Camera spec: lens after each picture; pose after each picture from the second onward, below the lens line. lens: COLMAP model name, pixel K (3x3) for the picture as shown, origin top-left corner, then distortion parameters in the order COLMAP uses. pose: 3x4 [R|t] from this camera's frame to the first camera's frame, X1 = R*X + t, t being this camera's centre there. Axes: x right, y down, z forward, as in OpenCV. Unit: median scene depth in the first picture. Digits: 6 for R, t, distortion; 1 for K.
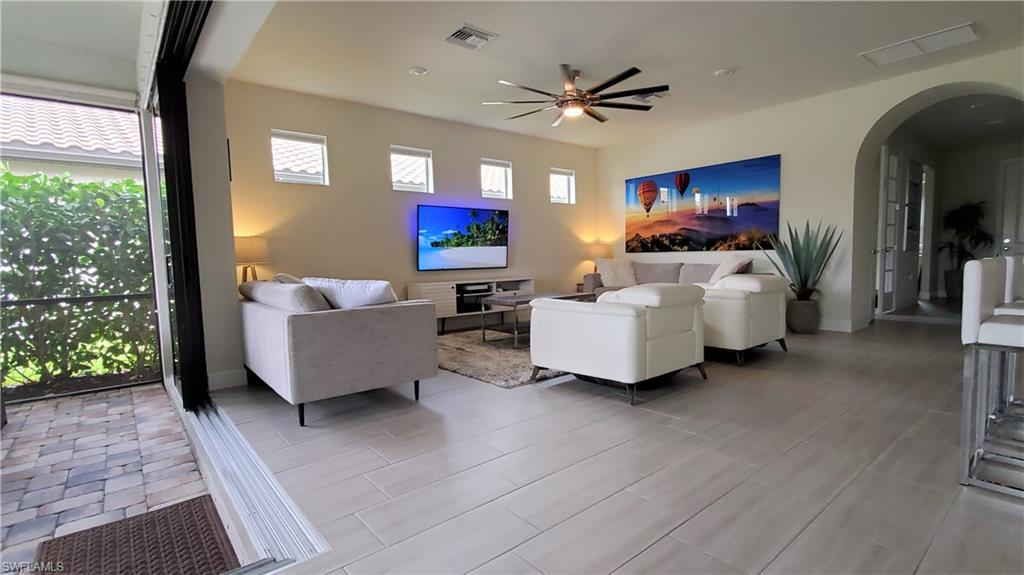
lens RADIAL K [[482.8, 0, 512.0], [0, 482.8, 287.5], [0, 0, 1]] dist [0.001975, 0.000237]
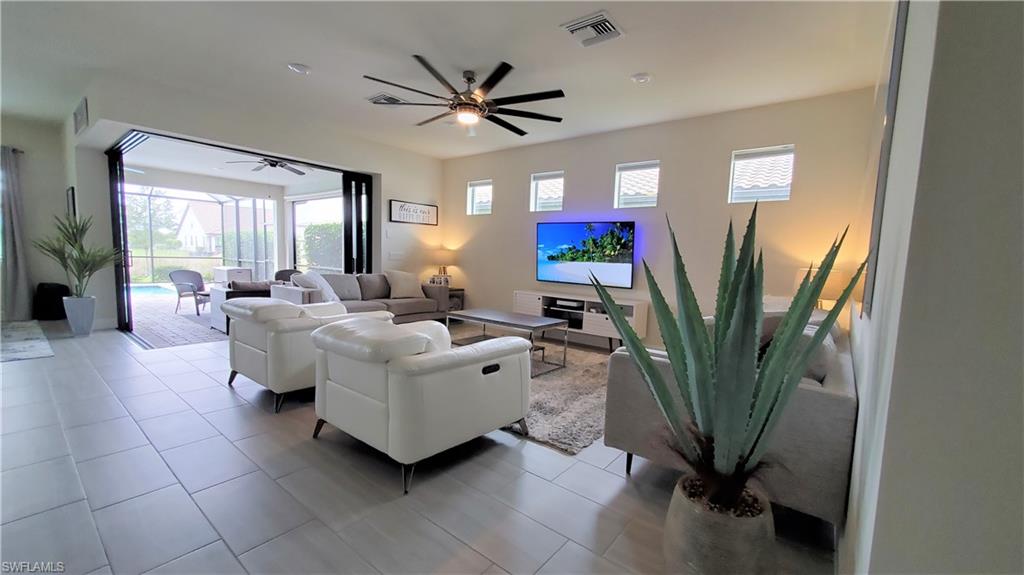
lens RADIAL K [[406.6, 0, 521.9], [0, 406.6, 293.7], [0, 0, 1]] dist [0.000085, -0.000209]
pose [[0.215431, 0.121207, -0.968968, 0.697293], [-0.105014, 0.989388, 0.100413, -0.091287], [0.970856, 0.080123, 0.225874, 0.707196]]
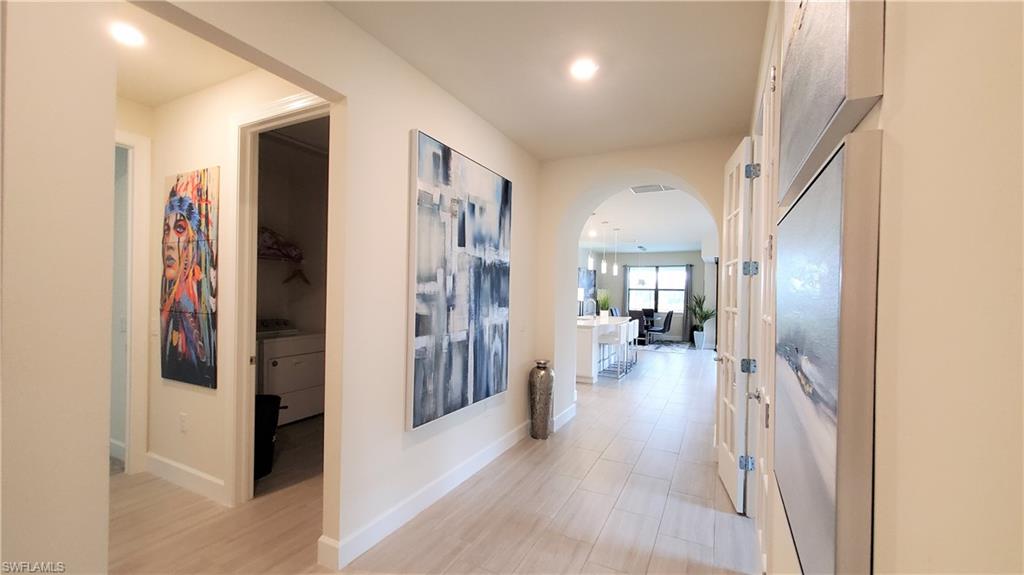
lens RADIAL K [[406.6, 0, 521.9], [0, 406.6, 293.7], [0, 0, 1]] dist [0.000085, -0.000209]
pose [[-0.911521, 0.003556, -0.411237, 1.107642], [-0.029376, 0.996845, 0.073734, -0.174645], [0.410202, 0.079291, -0.908541, 1.254361]]
